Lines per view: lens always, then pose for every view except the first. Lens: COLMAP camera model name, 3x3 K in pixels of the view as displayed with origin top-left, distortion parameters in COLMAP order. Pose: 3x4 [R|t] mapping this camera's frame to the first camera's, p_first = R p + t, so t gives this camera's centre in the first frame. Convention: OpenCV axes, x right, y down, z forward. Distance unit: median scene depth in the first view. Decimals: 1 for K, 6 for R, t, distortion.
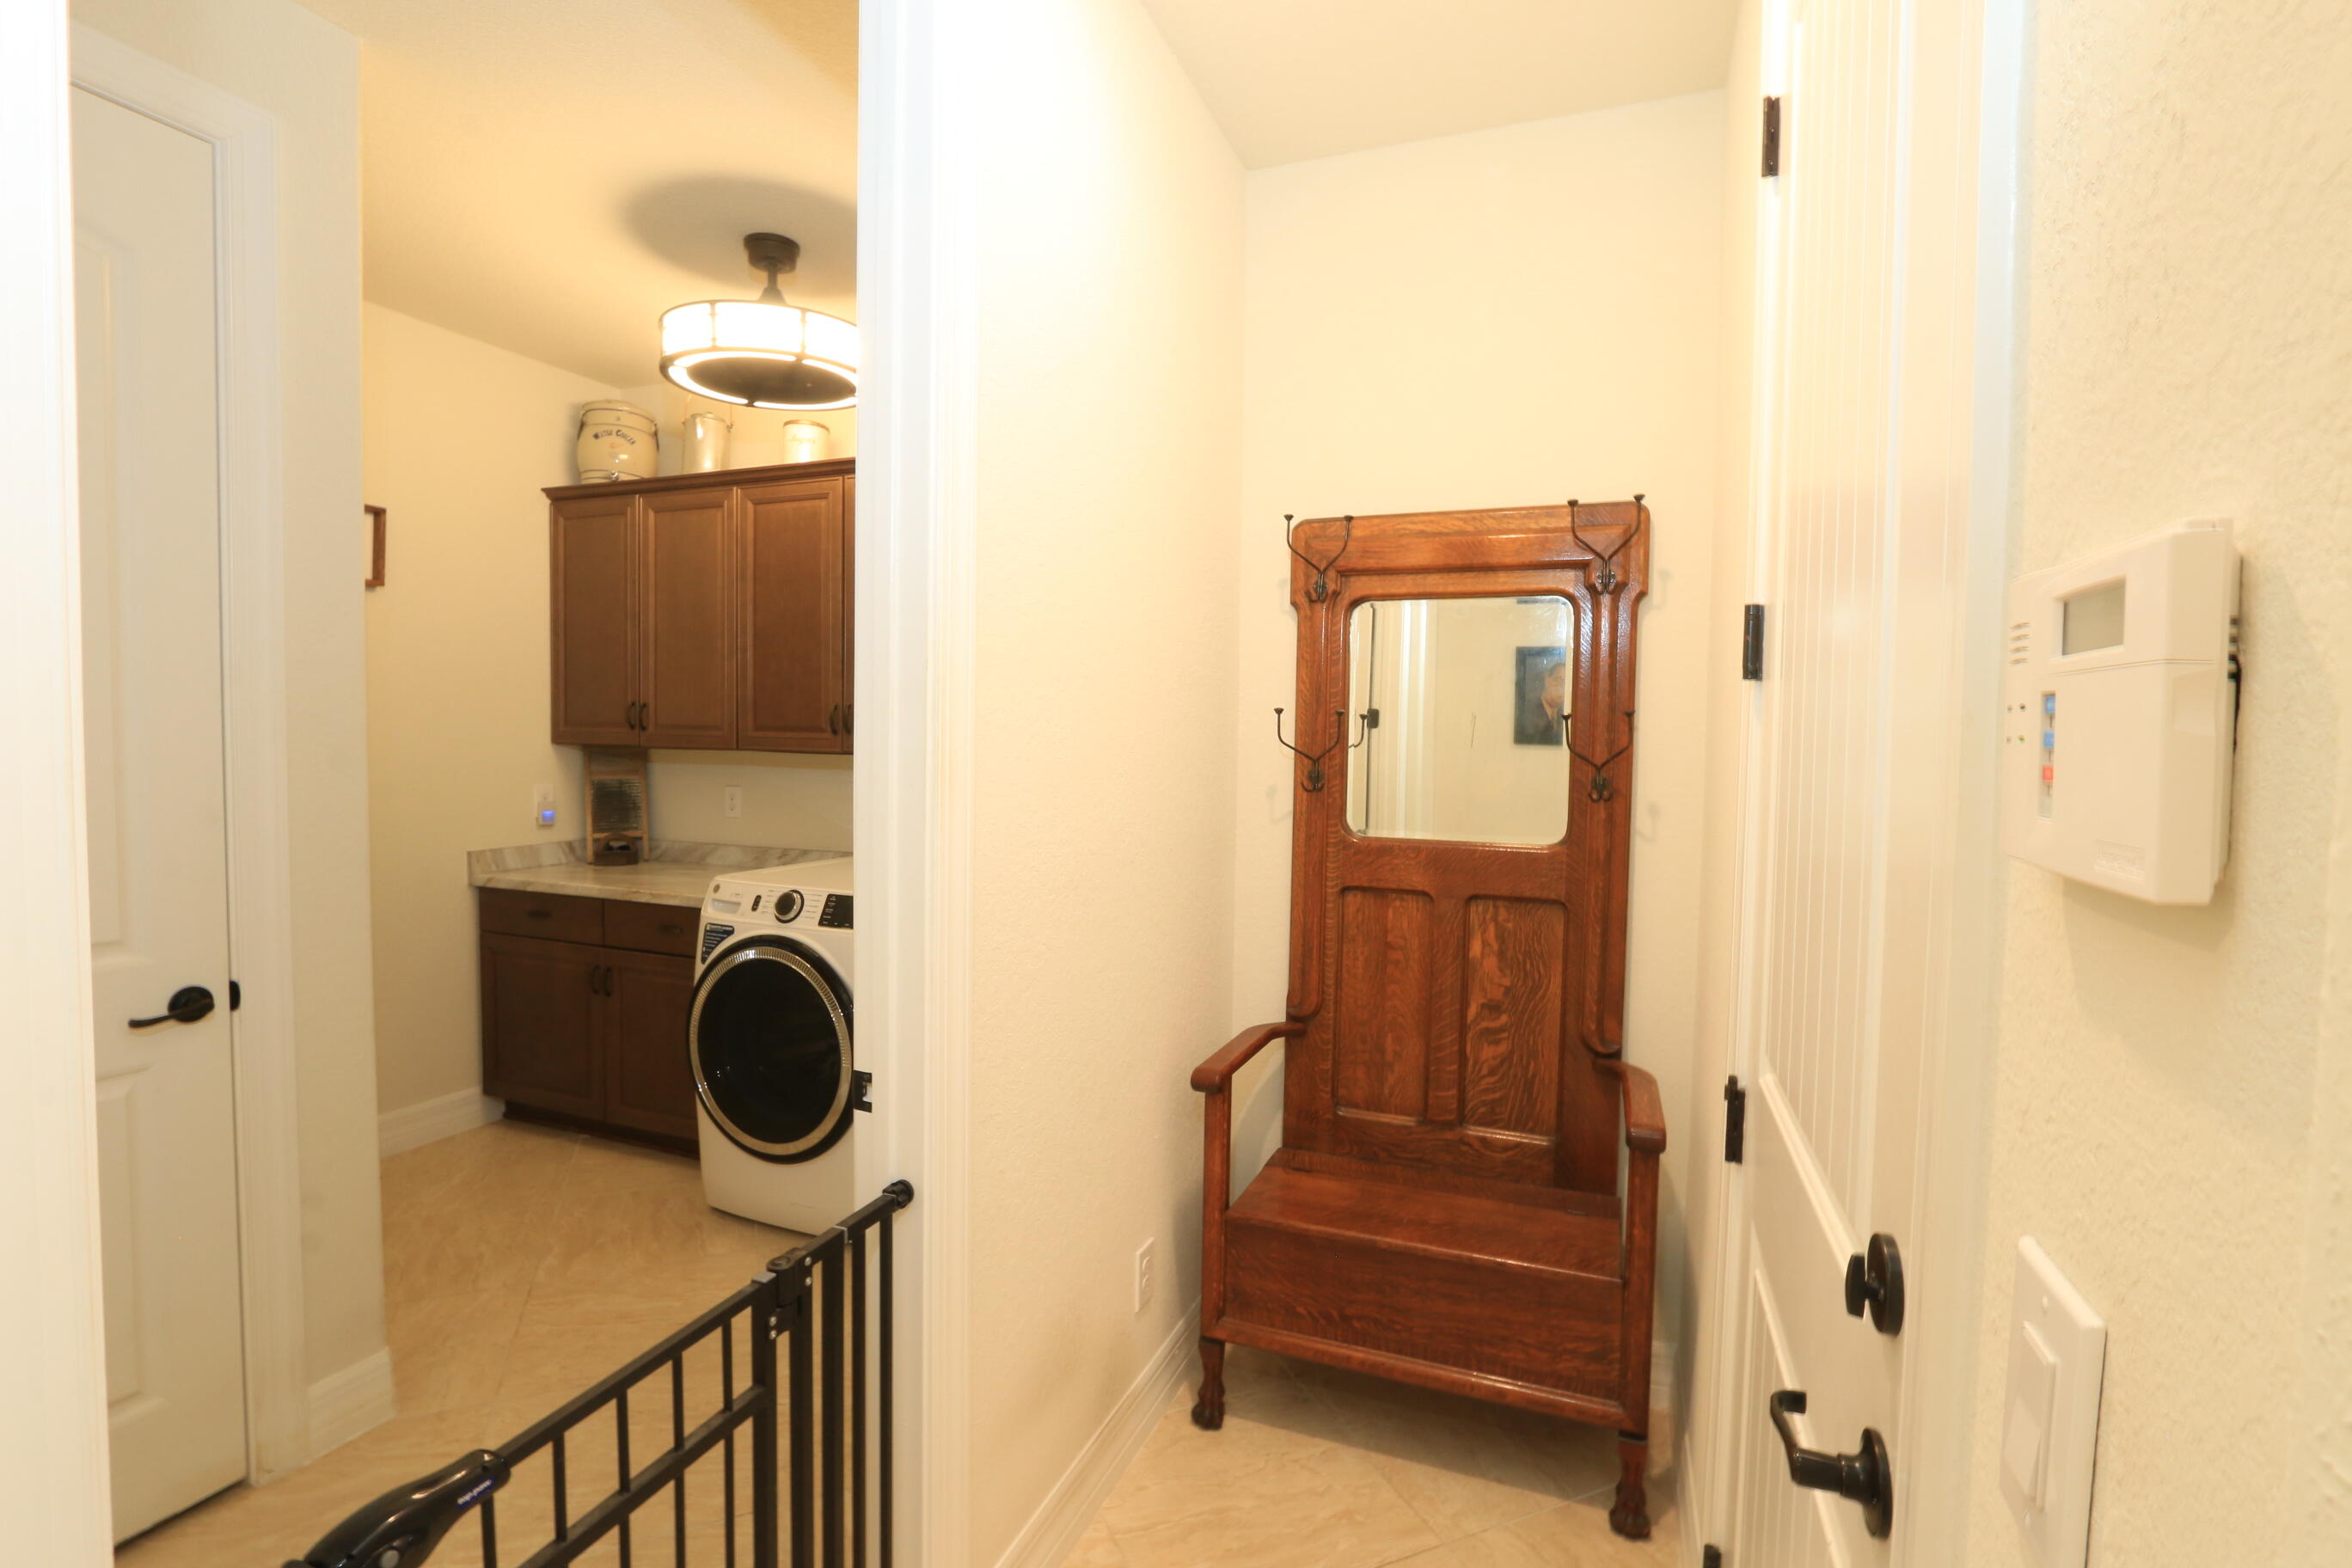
lens RADIAL K [[1083.1, 0, 1177.0], [0, 1083.1, 783.5], [0, 0, 1]] dist [-0.020064, 0.004399]
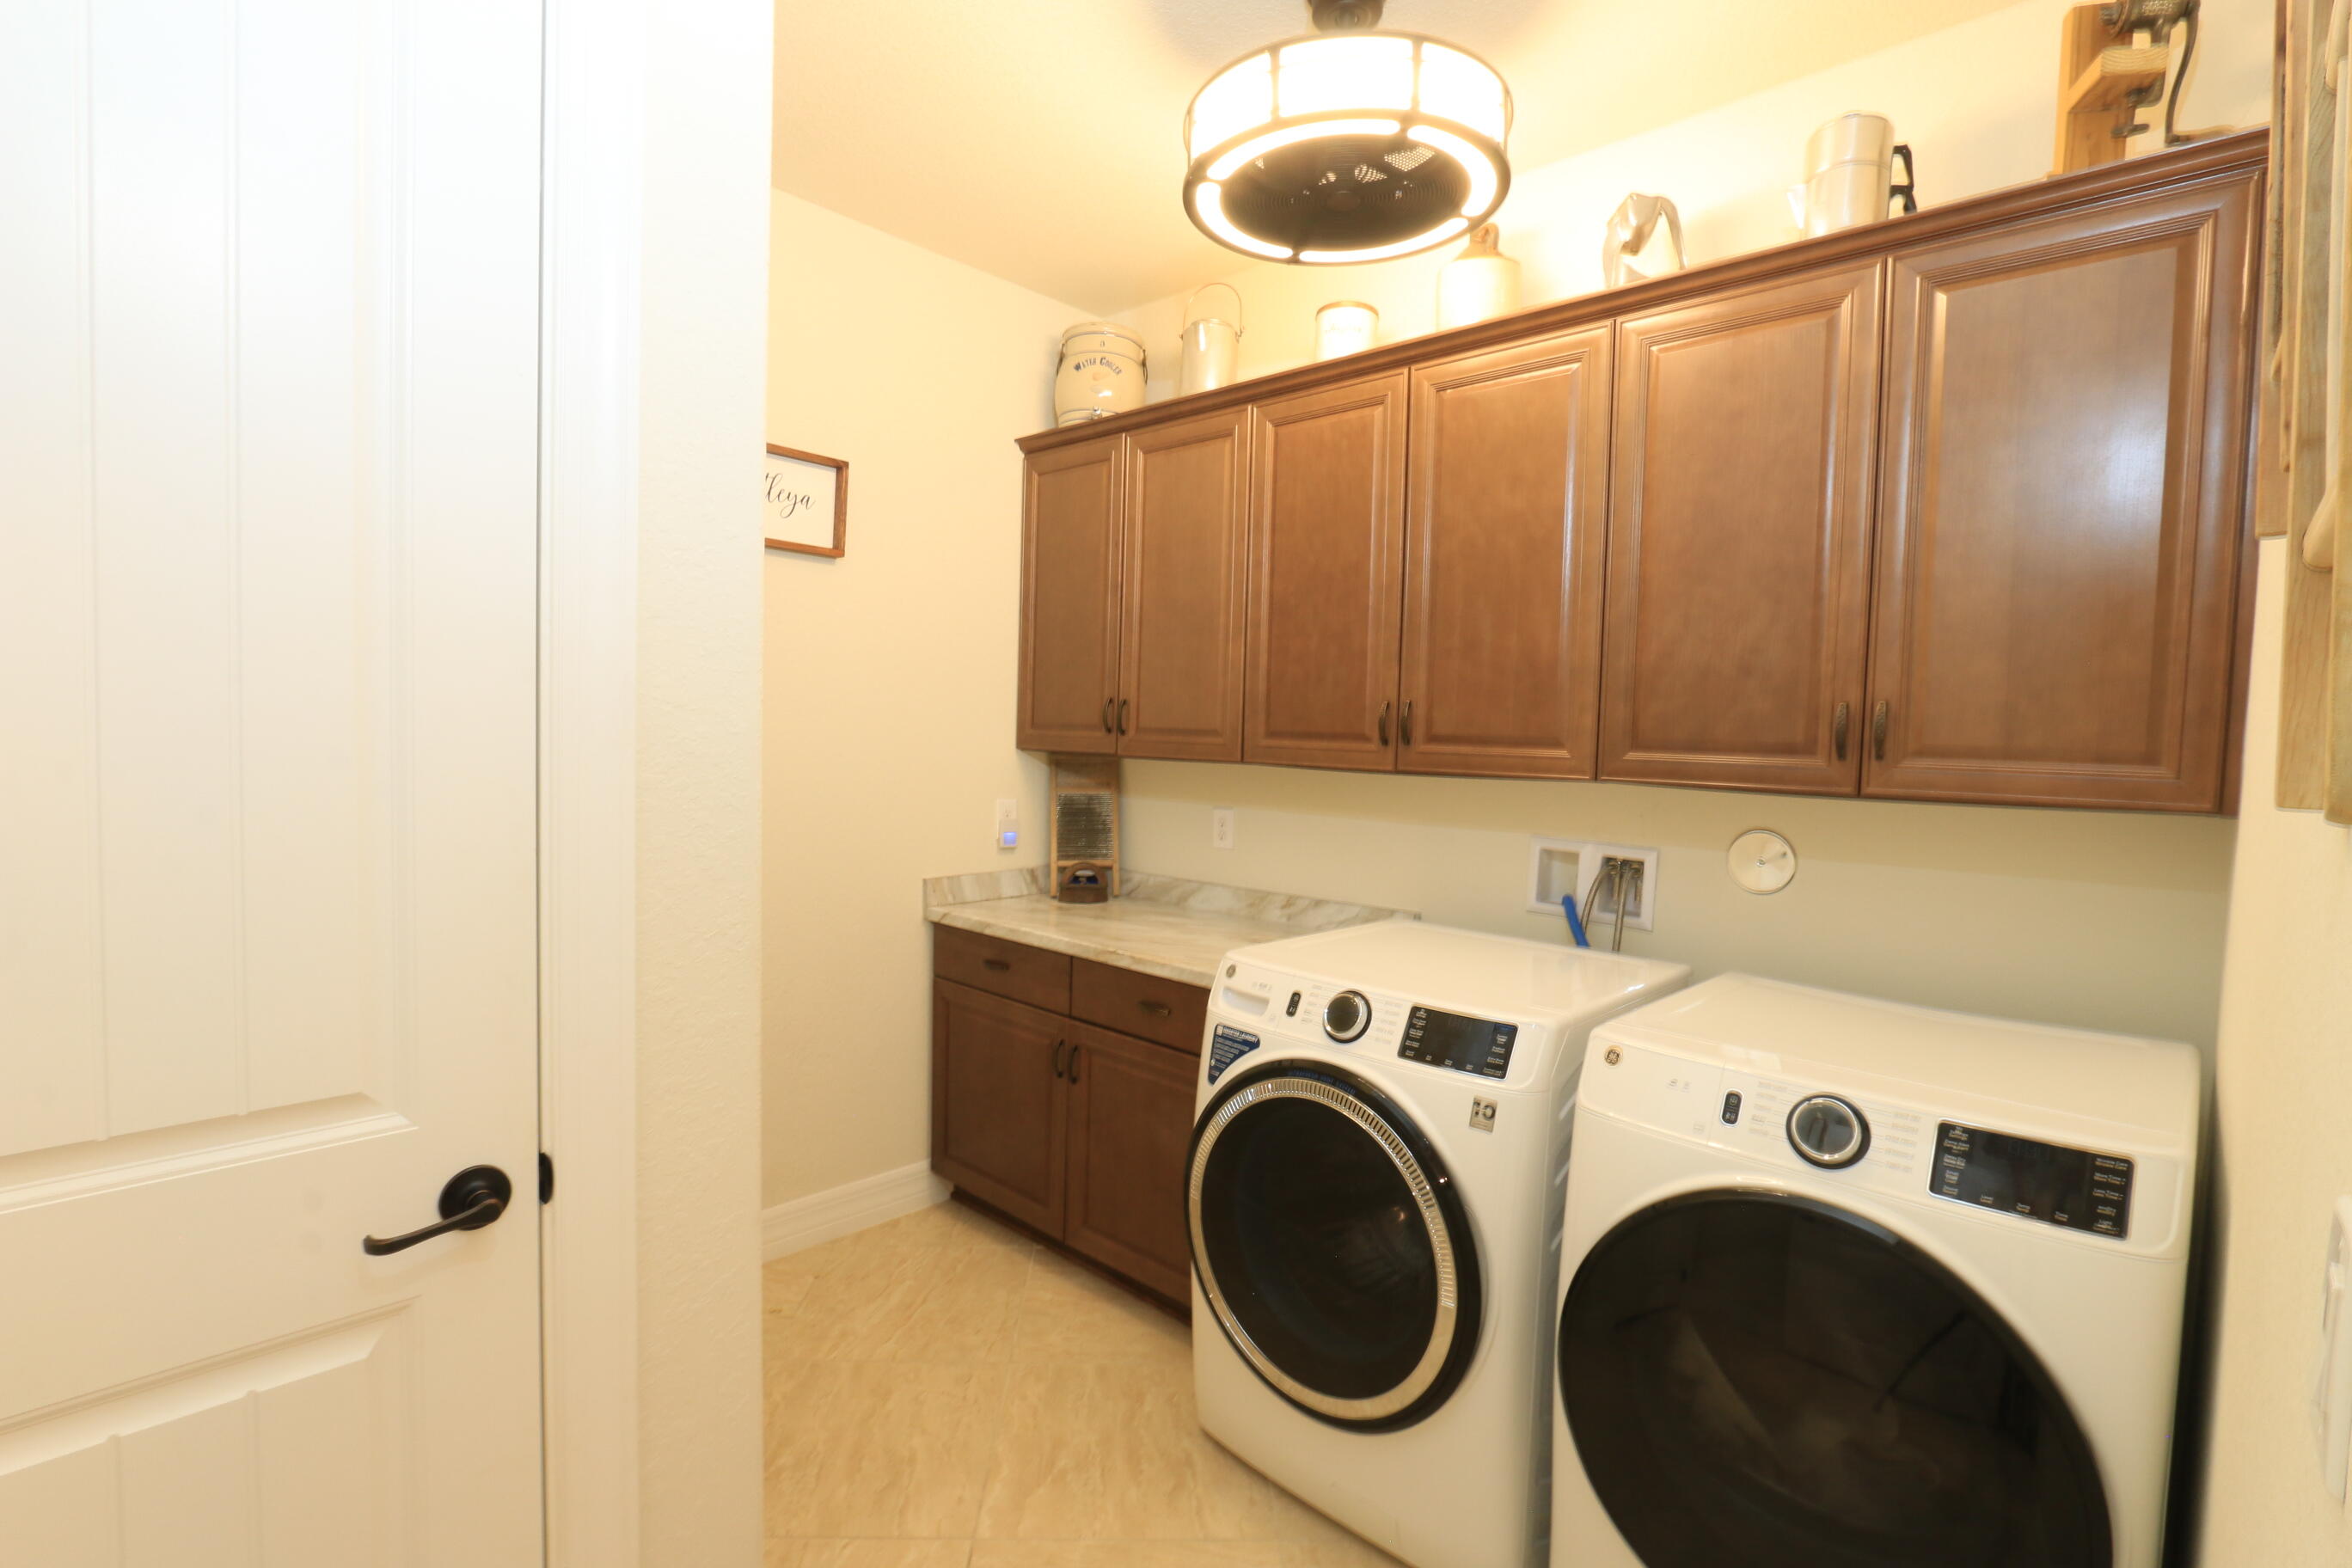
lens RADIAL K [[1083.1, 0, 1177.9], [0, 1083.1, 783.1], [0, 0, 1]] dist [-0.020064, 0.004399]
pose [[0.932120, 0.027927, -0.361071, -0.183611], [-0.030222, 0.999543, -0.000712, -0.016089], [0.360886, 0.011576, 0.932538, 0.300917]]
